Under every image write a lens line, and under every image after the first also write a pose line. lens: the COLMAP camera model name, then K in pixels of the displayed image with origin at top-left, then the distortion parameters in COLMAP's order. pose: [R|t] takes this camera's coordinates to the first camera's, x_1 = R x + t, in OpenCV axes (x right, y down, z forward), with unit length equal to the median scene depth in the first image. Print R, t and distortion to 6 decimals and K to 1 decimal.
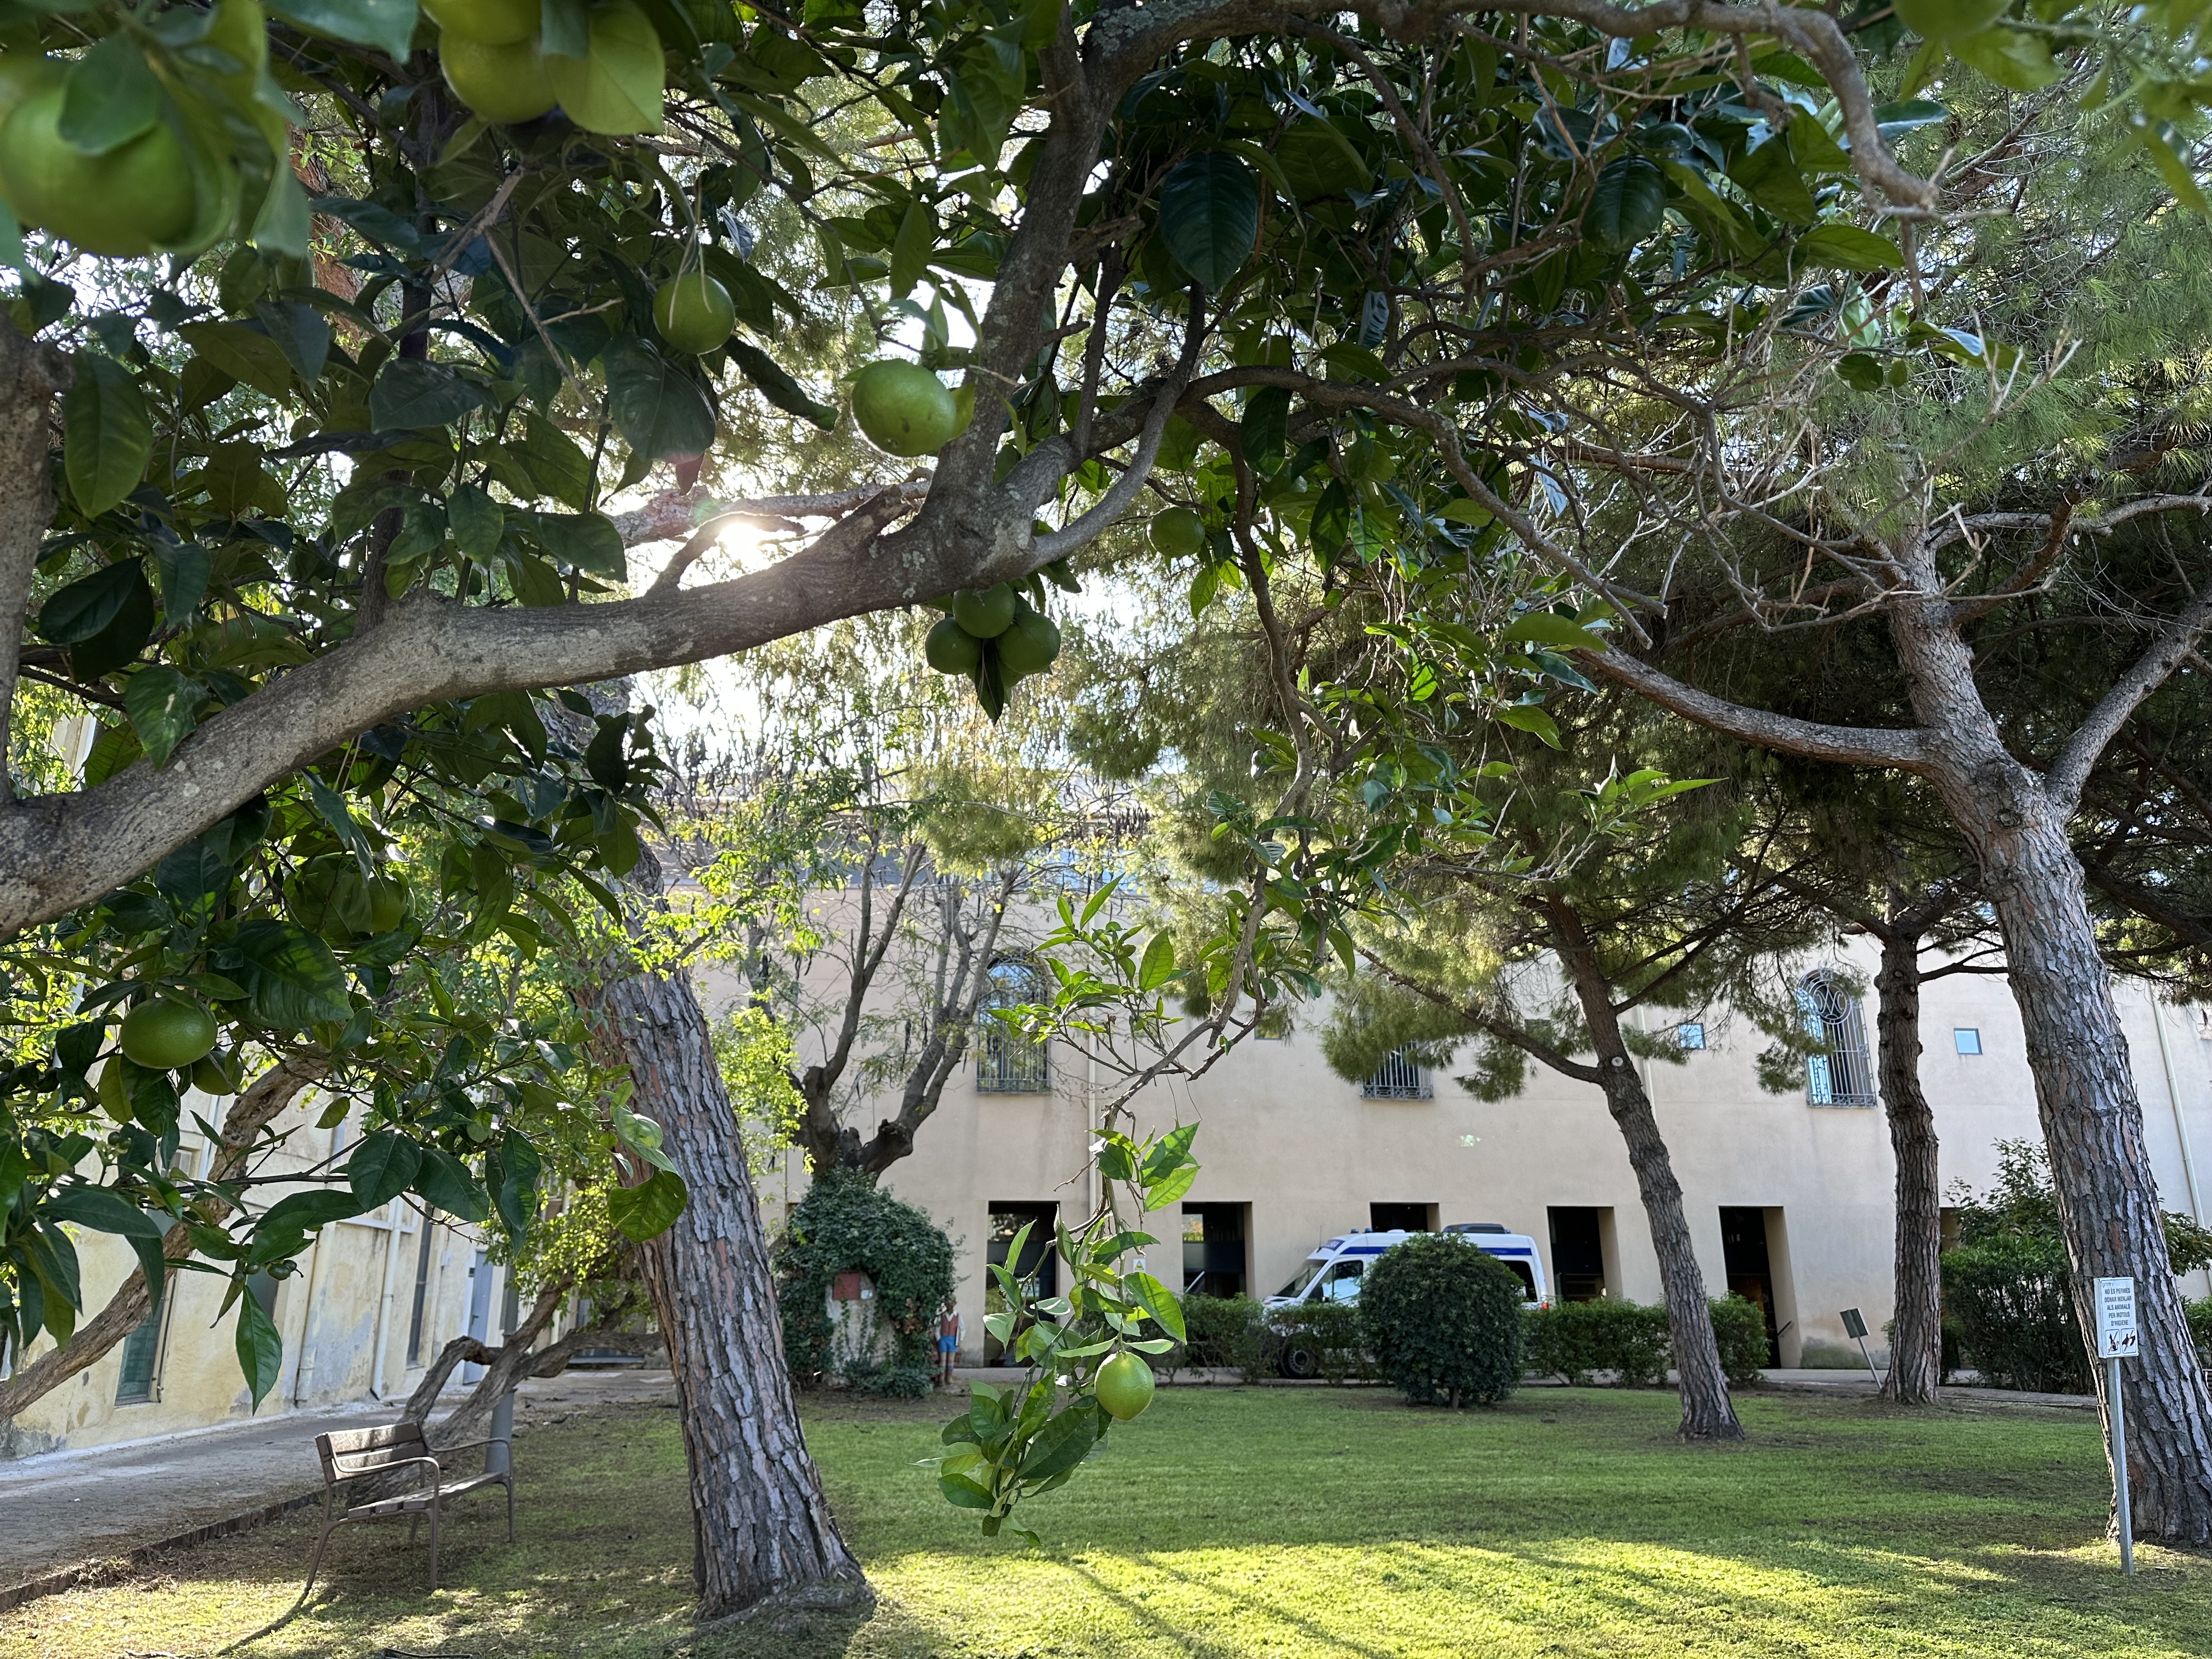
lens RADIAL K [[1559.5, 0, 1106.0], [0, 1559.5, 829.5], [0, 0, 1]] dist [0.000744, -0.000829]
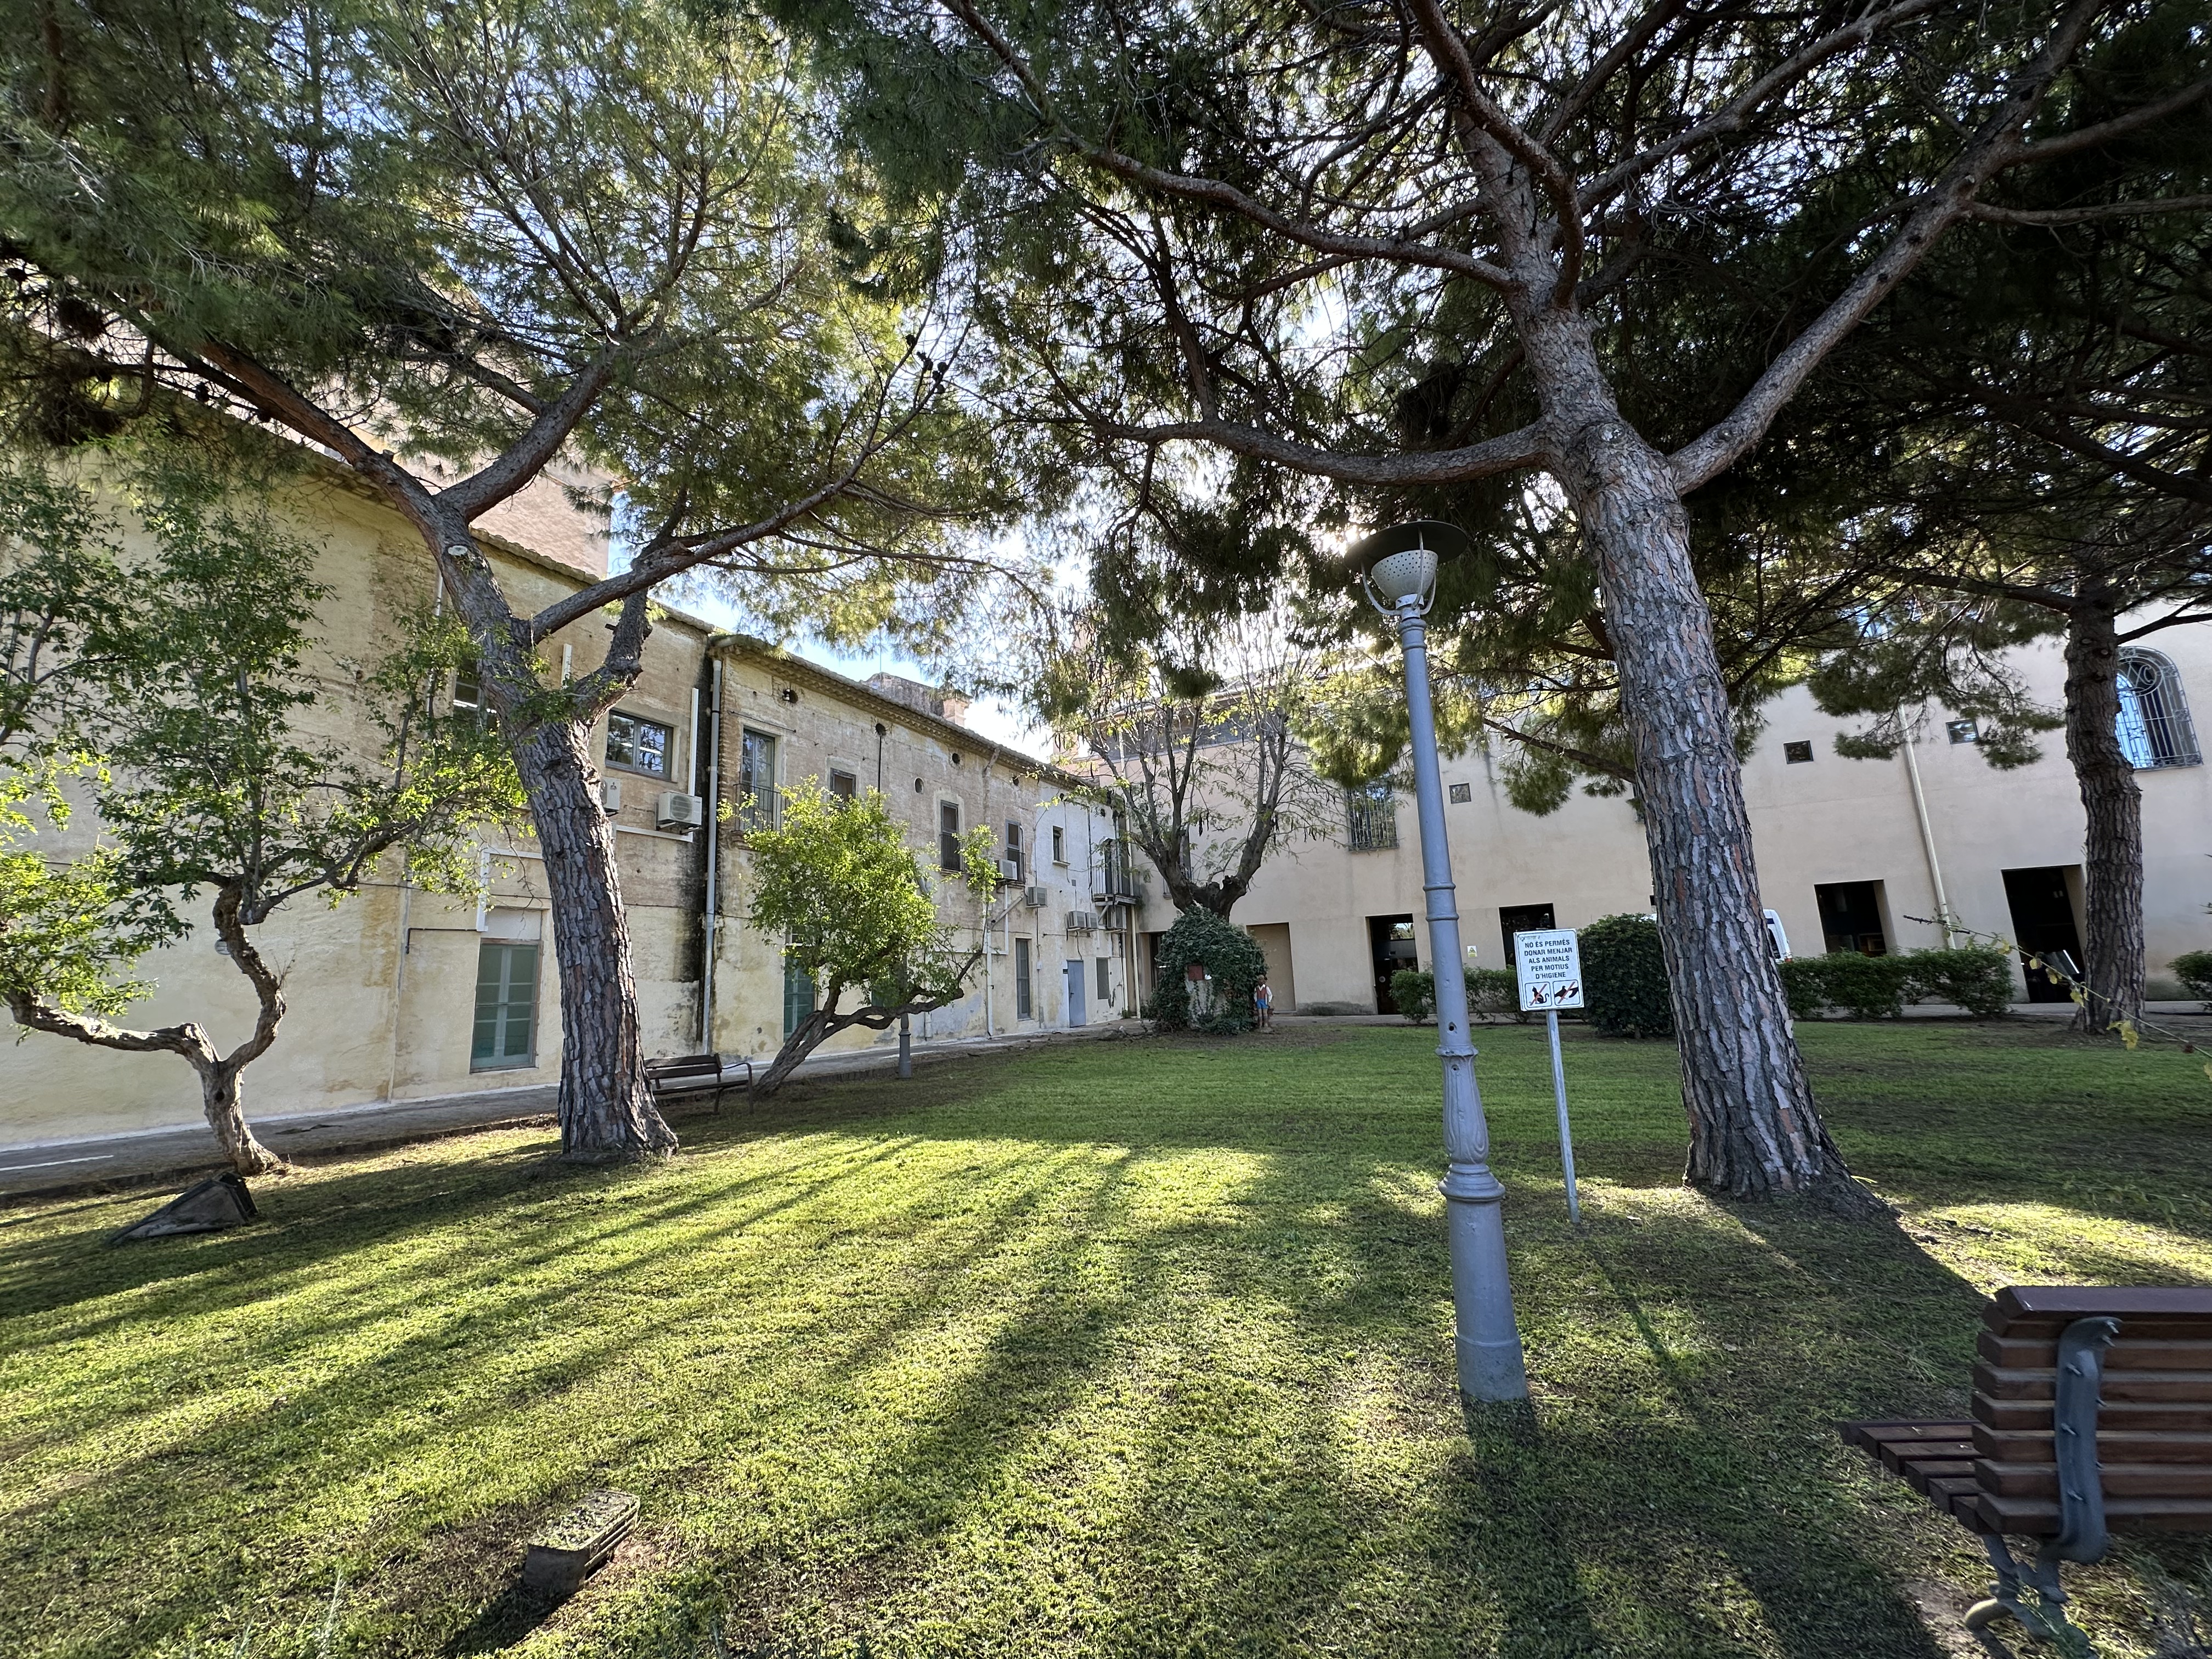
lens RADIAL K [[875.0, 0, 1106.0], [0, 875.0, 829.5], [0, 0, 1]] dist [0.000061, -0.000057]
pose [[0.838534, -0.130430, -0.529007, 0.596715], [0.195812, 0.978197, 0.069202, 0.112480], [0.508447, -0.161614, 0.845791, 0.342627]]
